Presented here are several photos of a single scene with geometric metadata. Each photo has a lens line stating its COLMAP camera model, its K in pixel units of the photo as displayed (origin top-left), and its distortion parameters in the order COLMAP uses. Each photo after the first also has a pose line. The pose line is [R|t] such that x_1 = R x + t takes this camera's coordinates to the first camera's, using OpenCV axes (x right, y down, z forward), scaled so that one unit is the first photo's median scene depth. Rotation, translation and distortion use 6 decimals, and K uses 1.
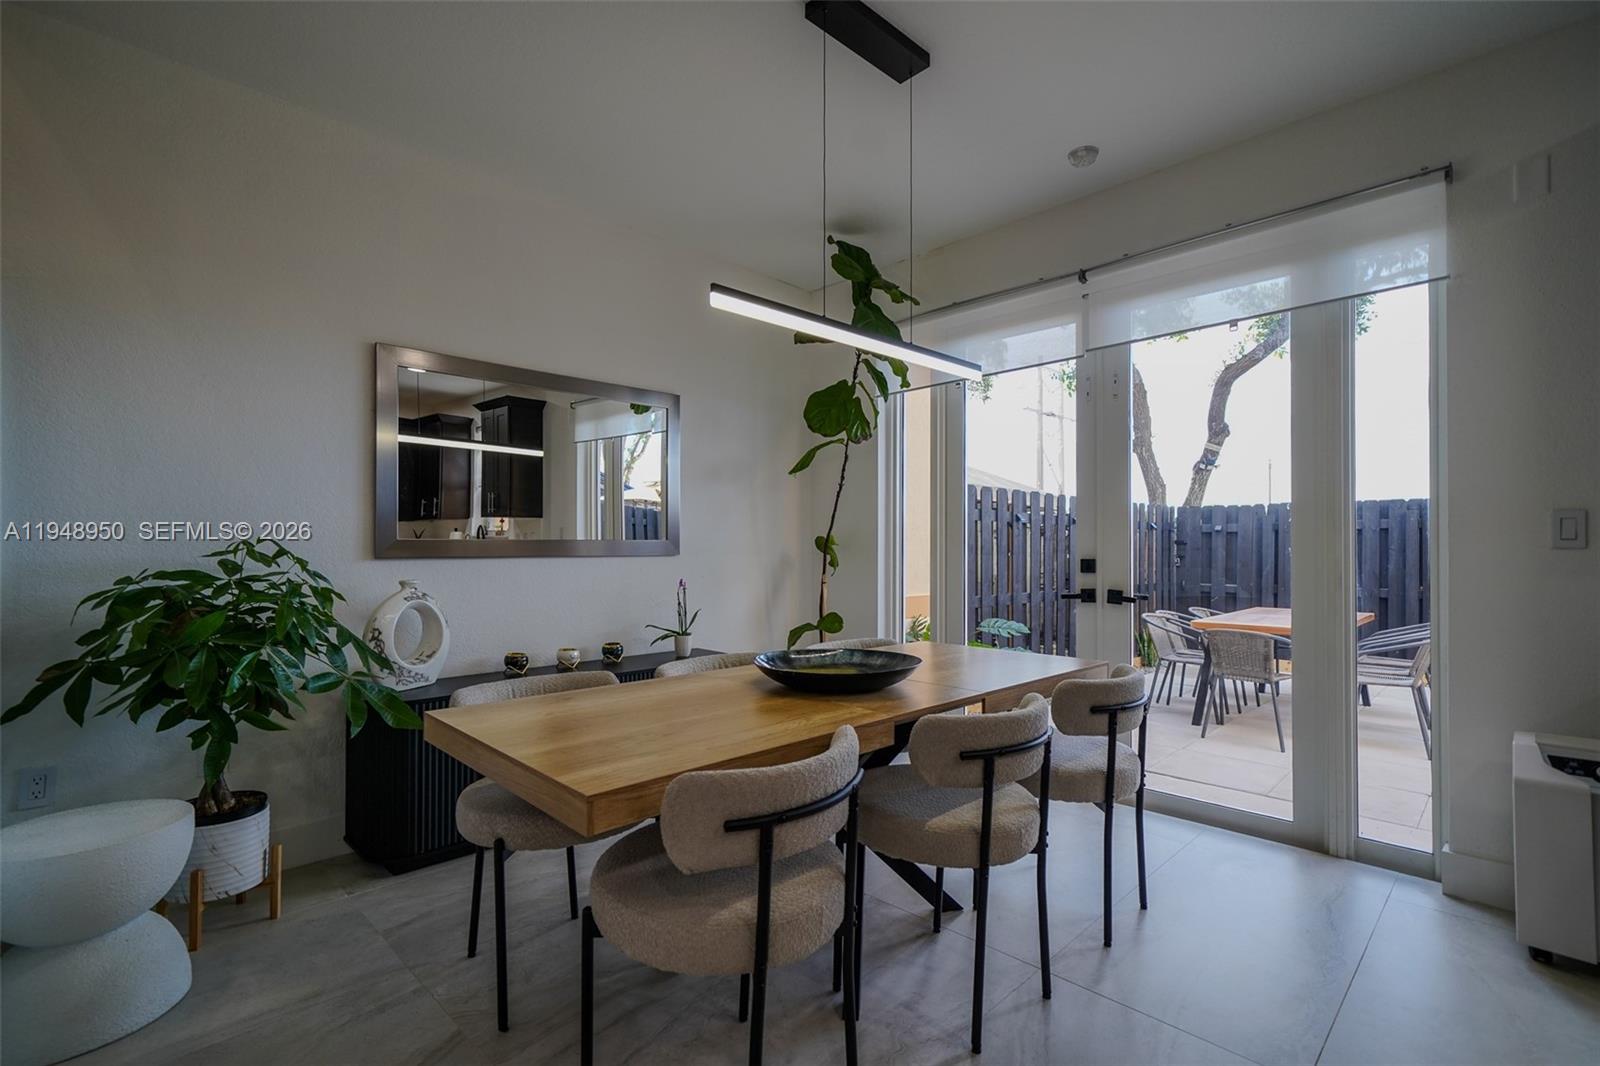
lens RADIAL K [[737.7, 0, 798.1], [0, 737.7, 539.5], [0, 0, 1]] dist [0.008077, 0.000450]
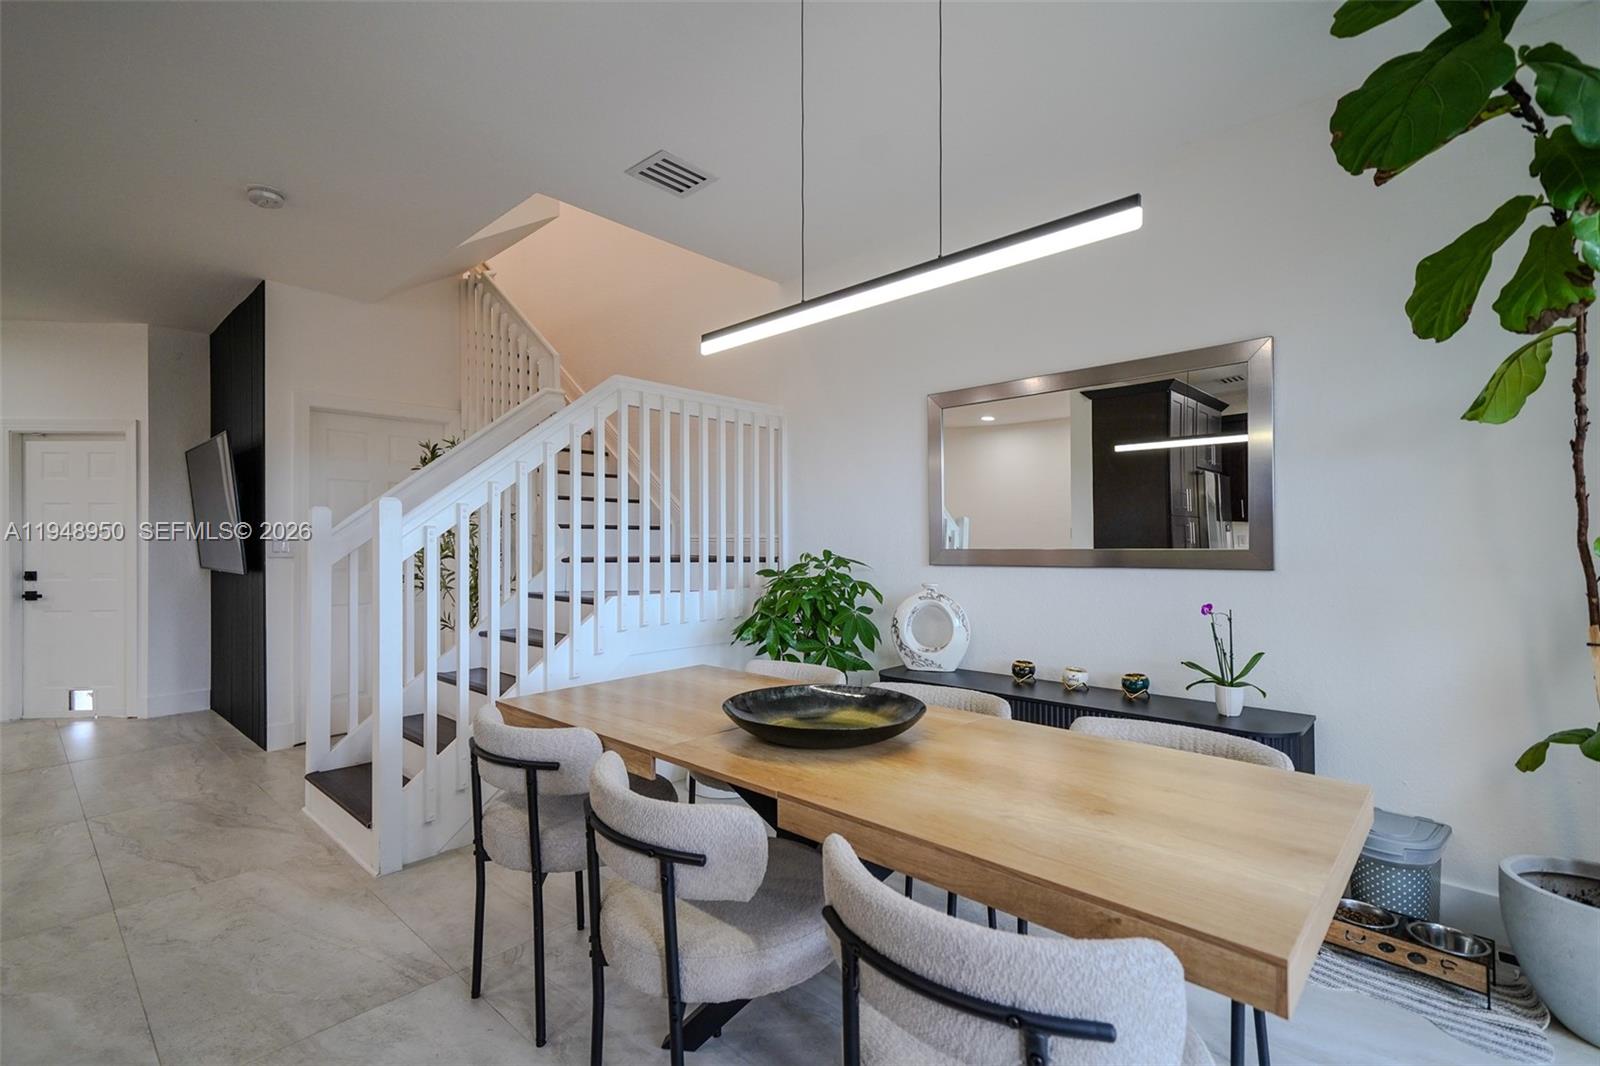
lens RADIAL K [[723.9, 0, 797.9], [0, 723.9, 540.5], [0, 0, 1]] dist [0.010593, 0.000249]
pose [[0.039705, -0.005041, -0.999199, 0.523783], [0.014654, 0.999883, -0.004462, -0.010792], [0.999104, -0.014465, 0.039774, 0.567757]]
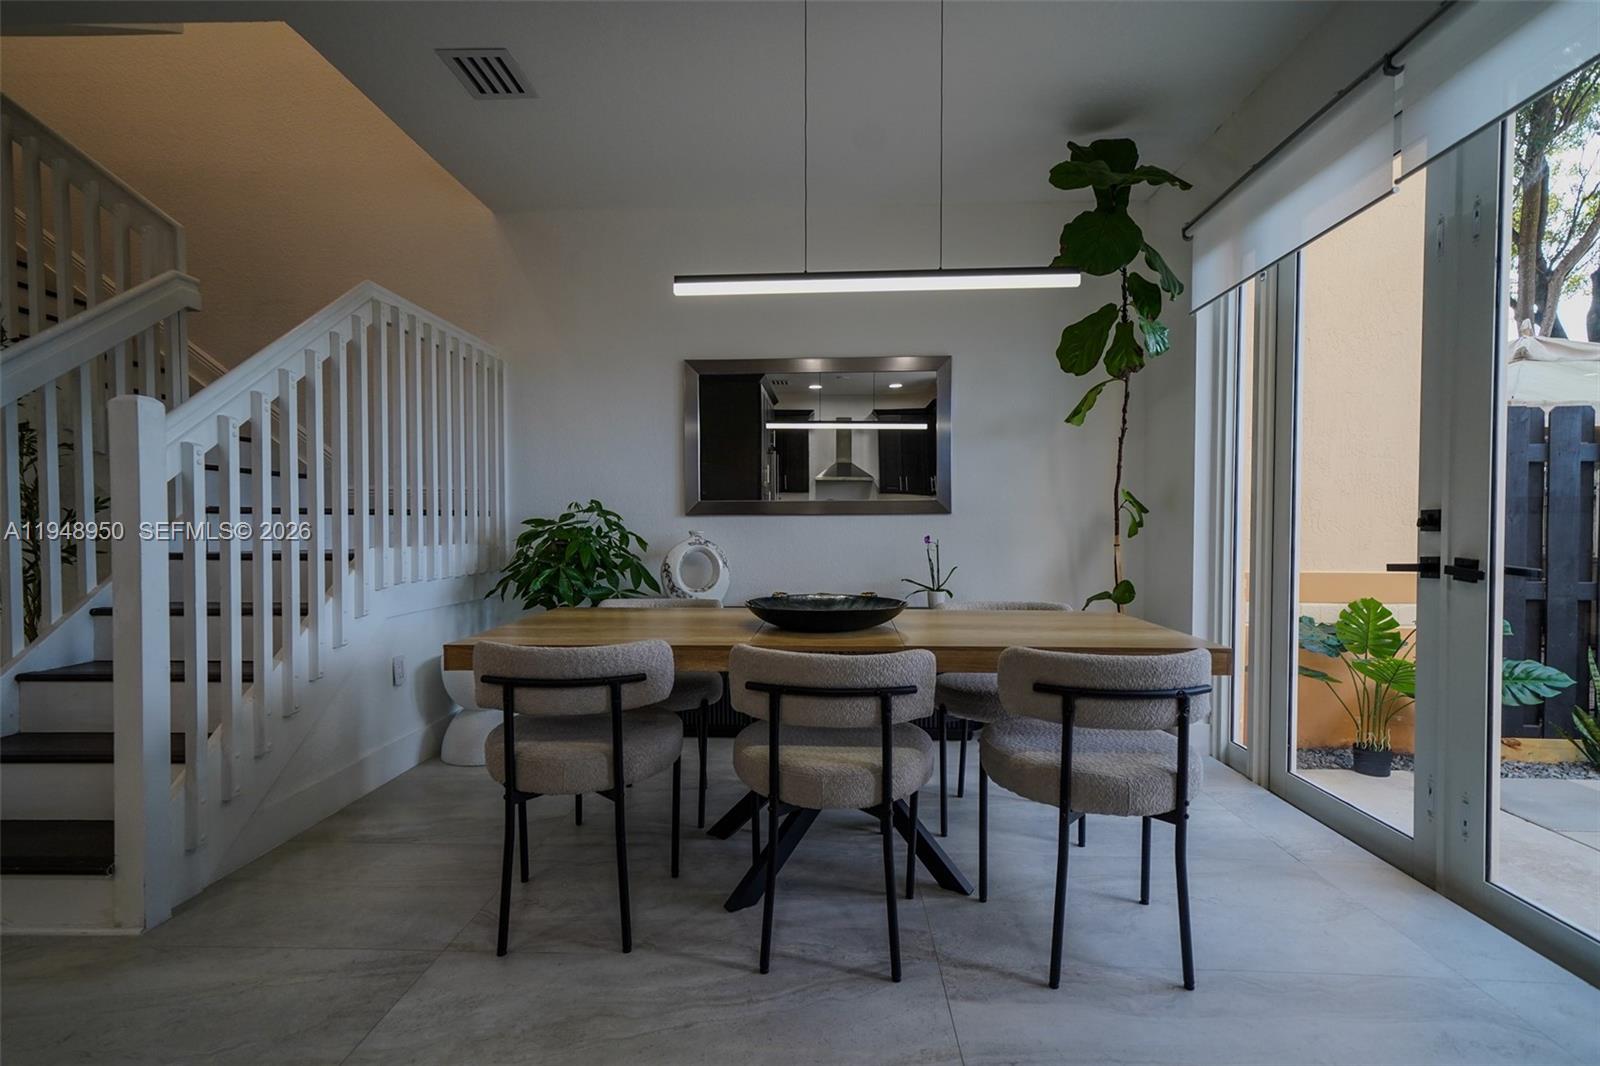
lens RADIAL K [[737.7, 0, 798.1], [0, 737.7, 539.5], [0, 0, 1]] dist [0.008077, 0.000450]
pose [[0.675220, 0.012821, -0.737505, 0.476457], [0.010773, 0.999571, 0.027239, 0.028065], [0.737538, -0.026337, 0.674792, 0.165239]]
